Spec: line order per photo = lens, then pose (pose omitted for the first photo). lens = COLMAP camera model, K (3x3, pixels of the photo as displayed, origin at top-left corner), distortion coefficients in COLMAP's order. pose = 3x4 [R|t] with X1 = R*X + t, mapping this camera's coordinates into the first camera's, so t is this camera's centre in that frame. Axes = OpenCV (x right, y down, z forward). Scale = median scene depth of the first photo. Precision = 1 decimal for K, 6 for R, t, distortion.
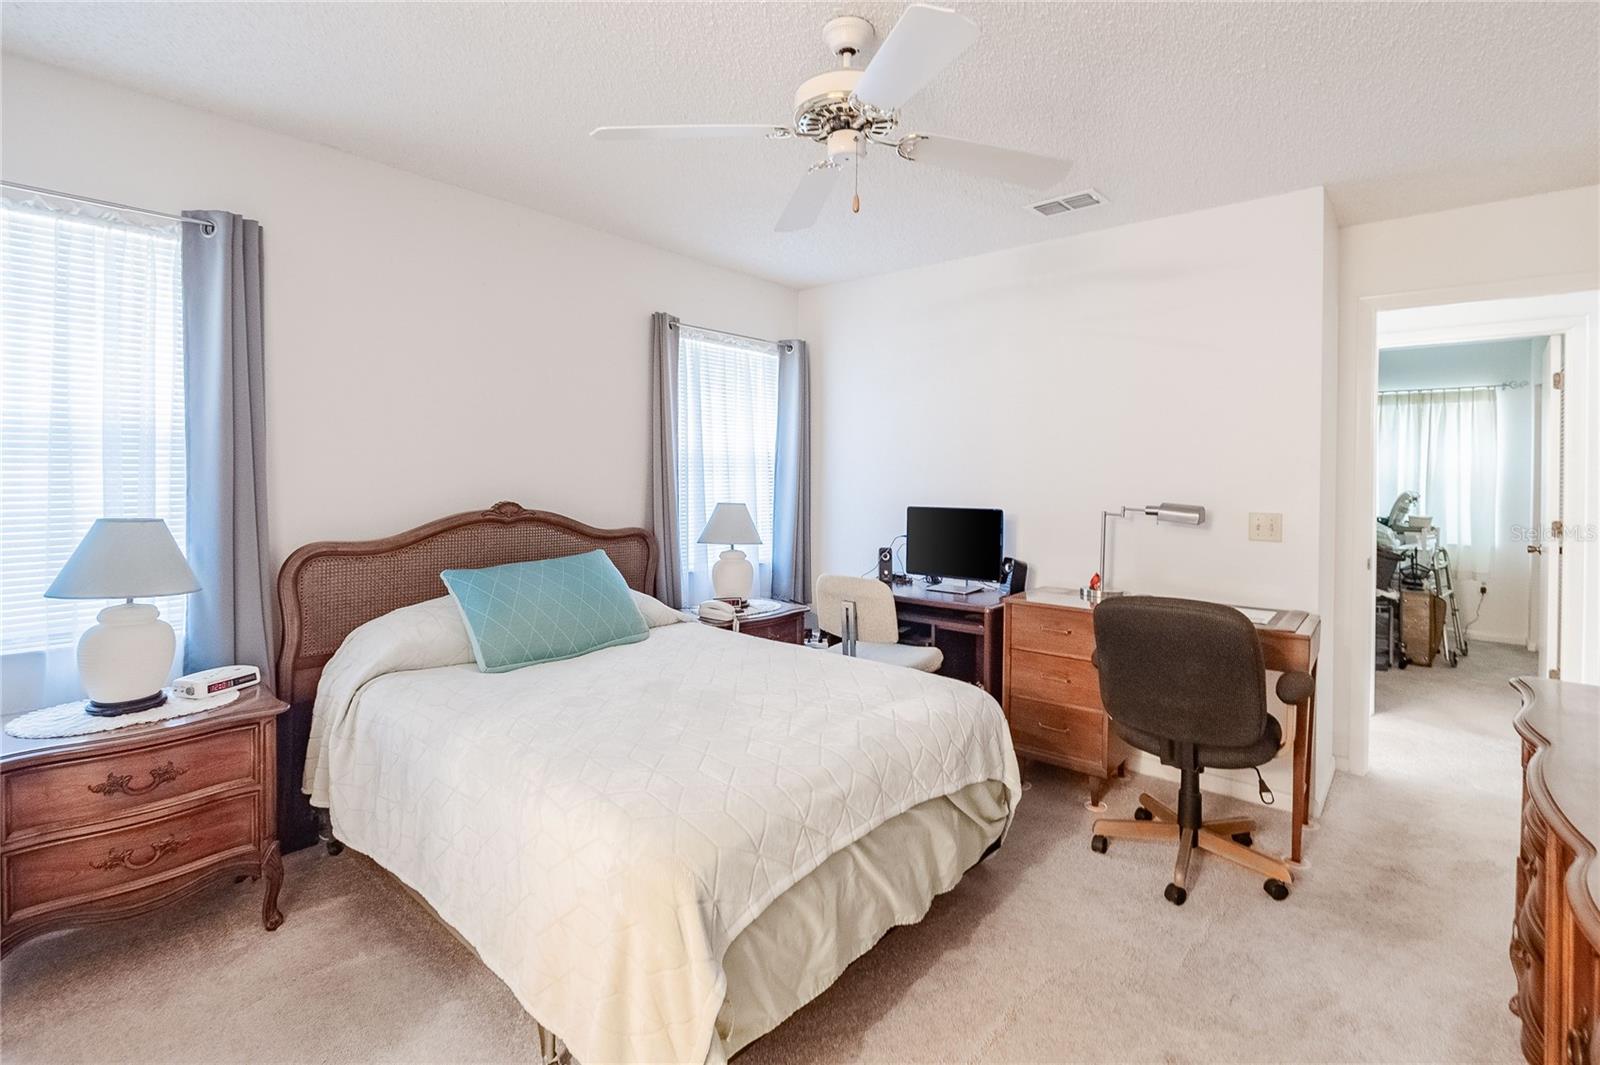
lens RADIAL K [[729.8, 0, 875.8], [0, 729.8, 475.4], [0, 0, 1]] dist [-0.001927, -0.000385]
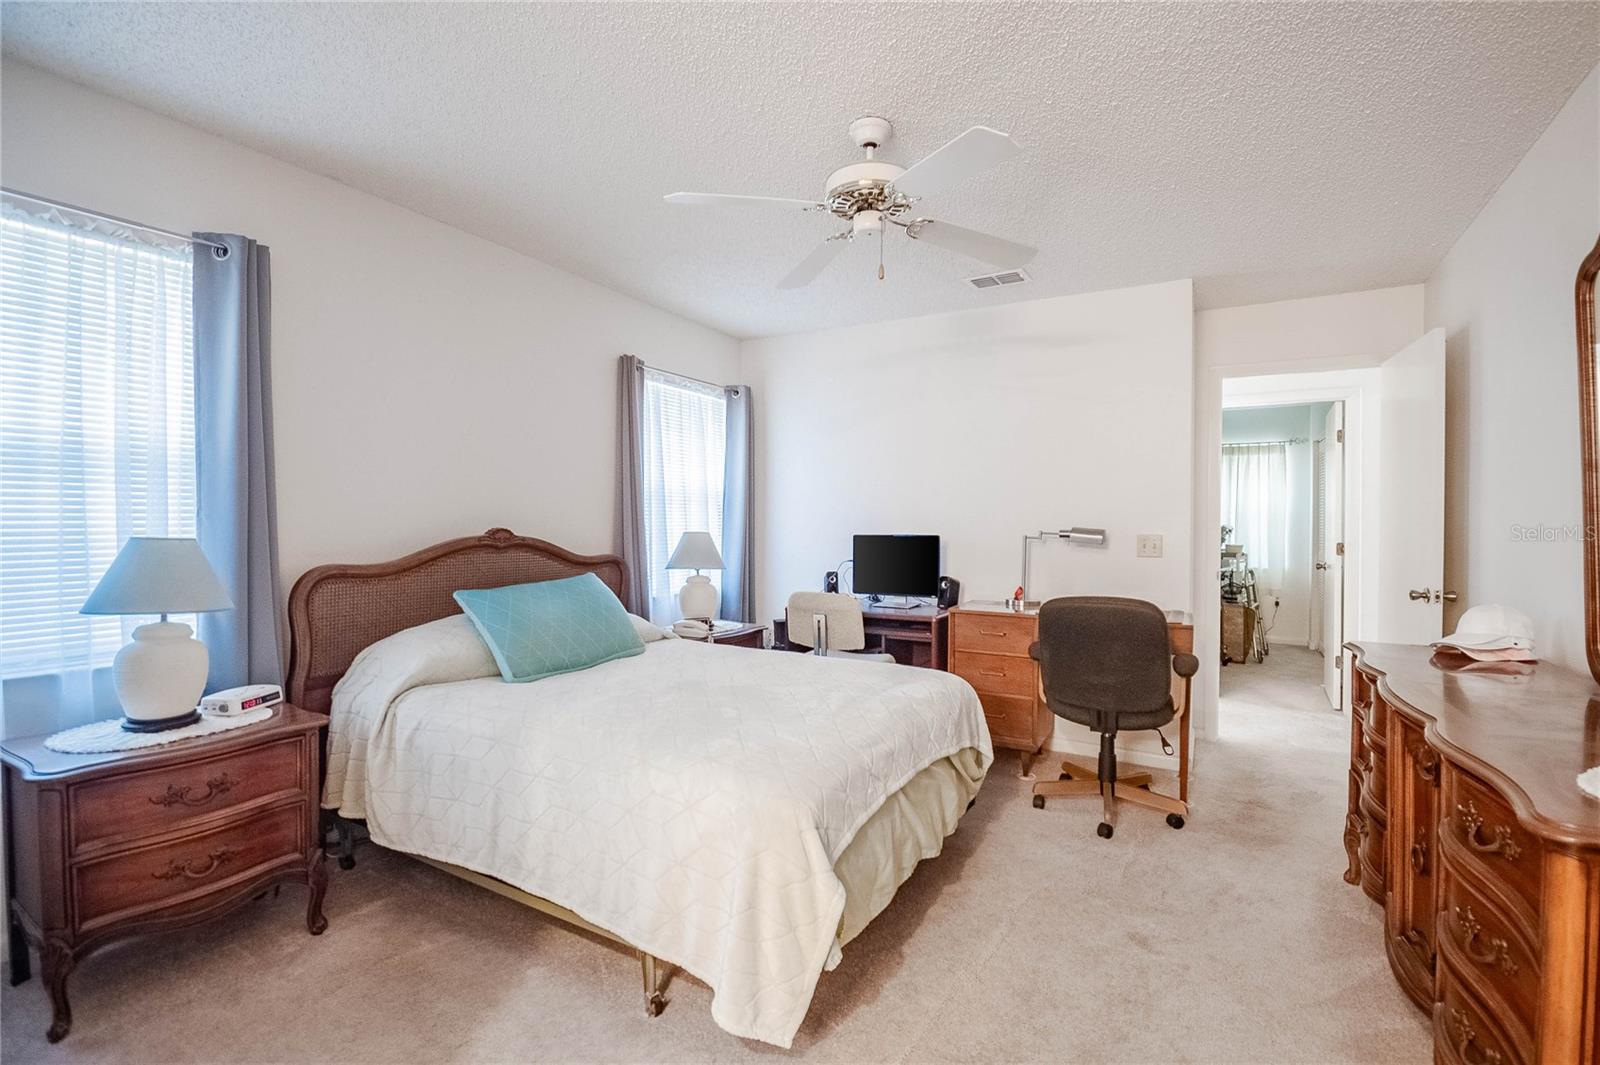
lens RADIAL K [[682.7, 0, 881.6], [0, 682.7, 518.4], [0, 0, 1]] dist [0.011604, -0.010897]
pose [[0.981280, -0.002419, 0.192573, -0.199176], [0.002810, 0.999995, -0.001754, 0.032211], [-0.192568, 0.002263, 0.981281, -0.094875]]
